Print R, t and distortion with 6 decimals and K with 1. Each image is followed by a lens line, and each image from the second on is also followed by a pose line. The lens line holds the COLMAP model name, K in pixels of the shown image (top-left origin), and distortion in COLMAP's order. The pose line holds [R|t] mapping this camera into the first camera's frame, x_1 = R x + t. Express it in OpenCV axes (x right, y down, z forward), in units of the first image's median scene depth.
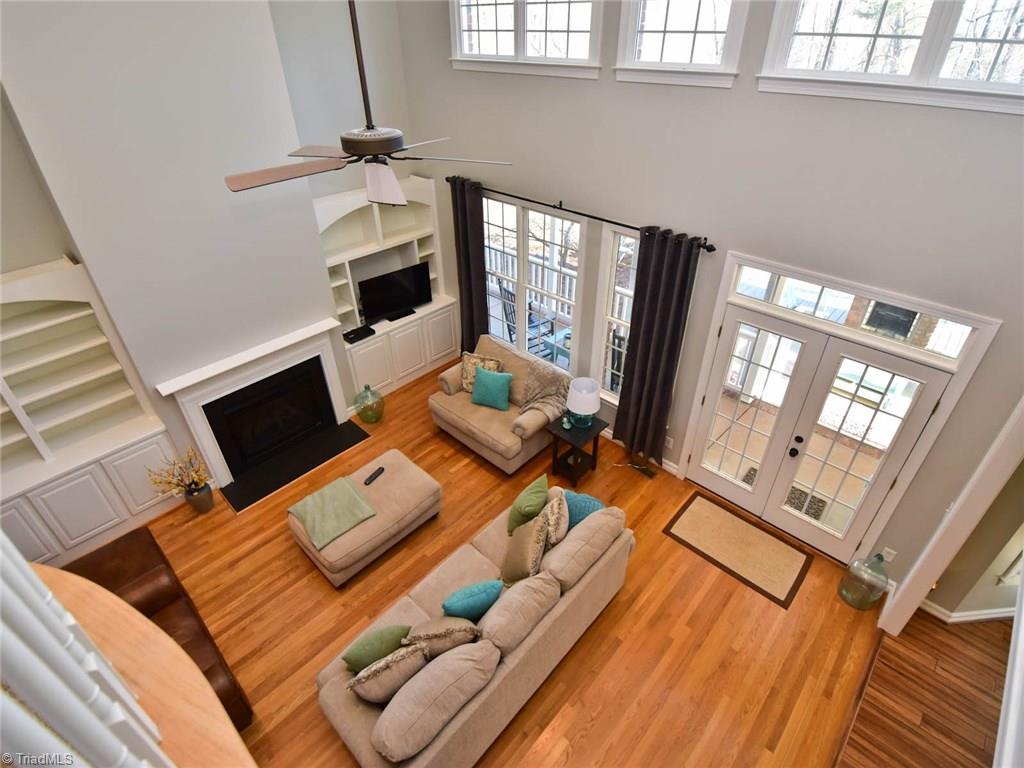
lens RADIAL K [[522.6, 0, 511.2], [0, 522.6, 373.0], [0, 0, 1]] dist [-0.003976, -0.000744]
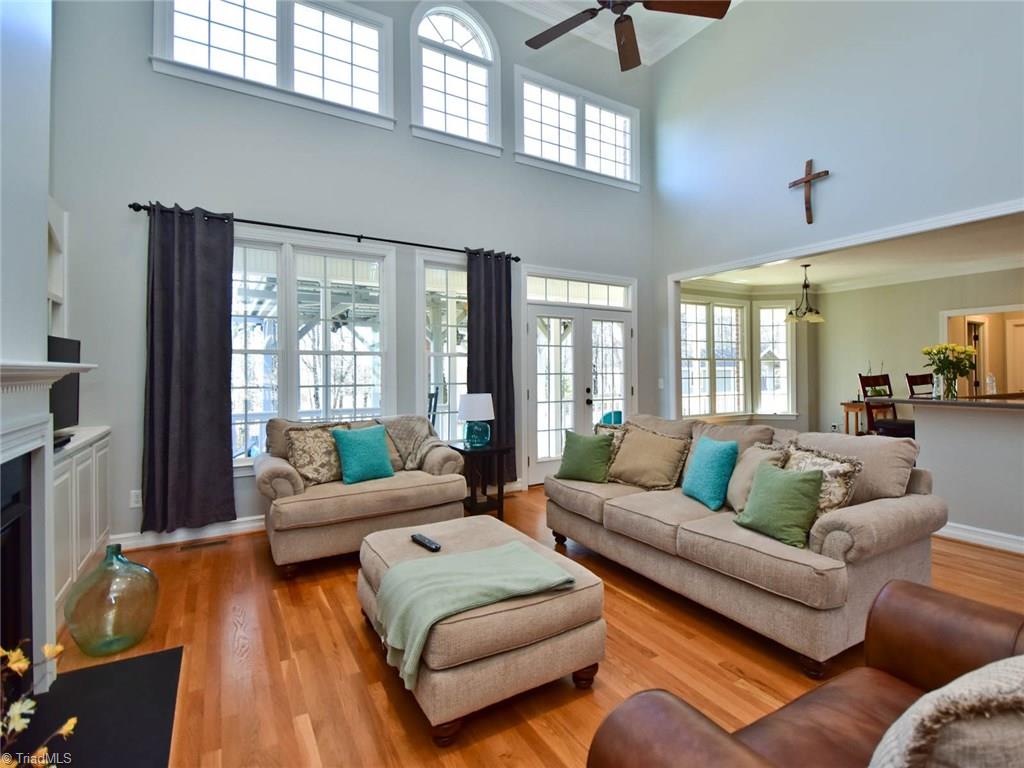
lens RADIAL K [[492.4, 0, 528.5], [0, 492.4, 375.1], [0, 0, 1]] dist [-0.001197, -0.001693]
pose [[0.252982, 0.008808, 0.967431, -0.719445], [0.538719, 0.829308, -0.148425, 0.183694], [-0.803606, 0.558722, 0.205055, 0.750365]]
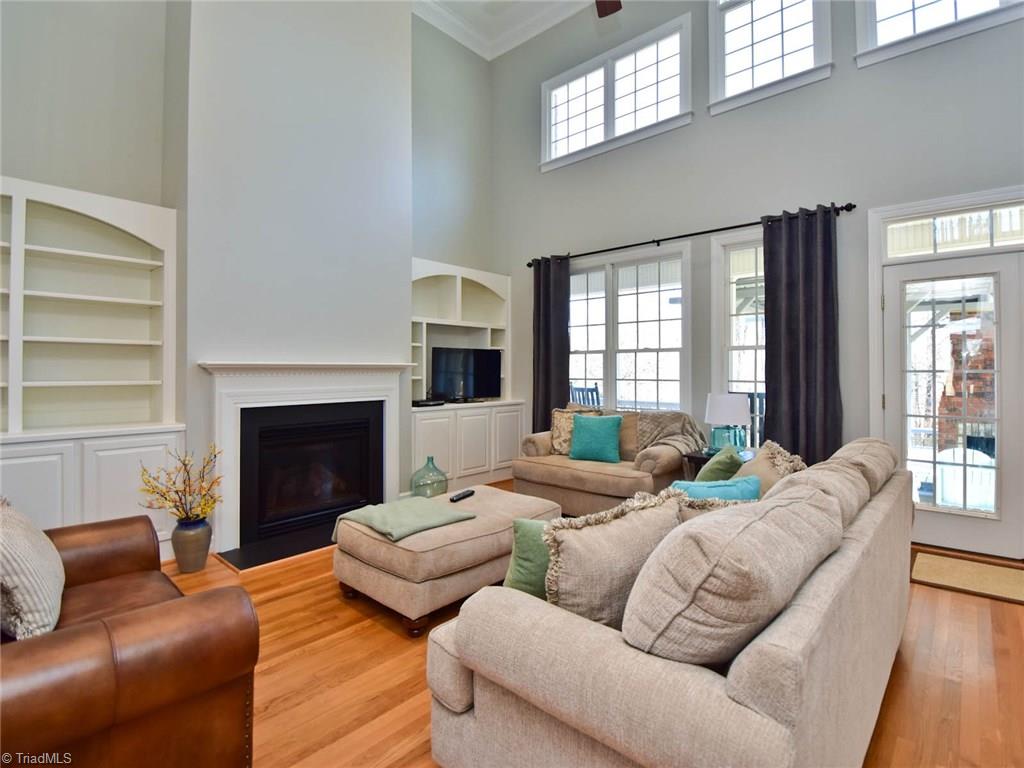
lens RADIAL K [[513.3, 0, 512.3], [0, 513.3, 369.0], [0, 0, 1]] dist [0.006565, -0.020817]
pose [[0.999628, 0.011219, 0.024844, -0.219972], [0.004574, 0.829428, -0.558594, 0.450107], [-0.026873, 0.558500, 0.829069, 0.342793]]
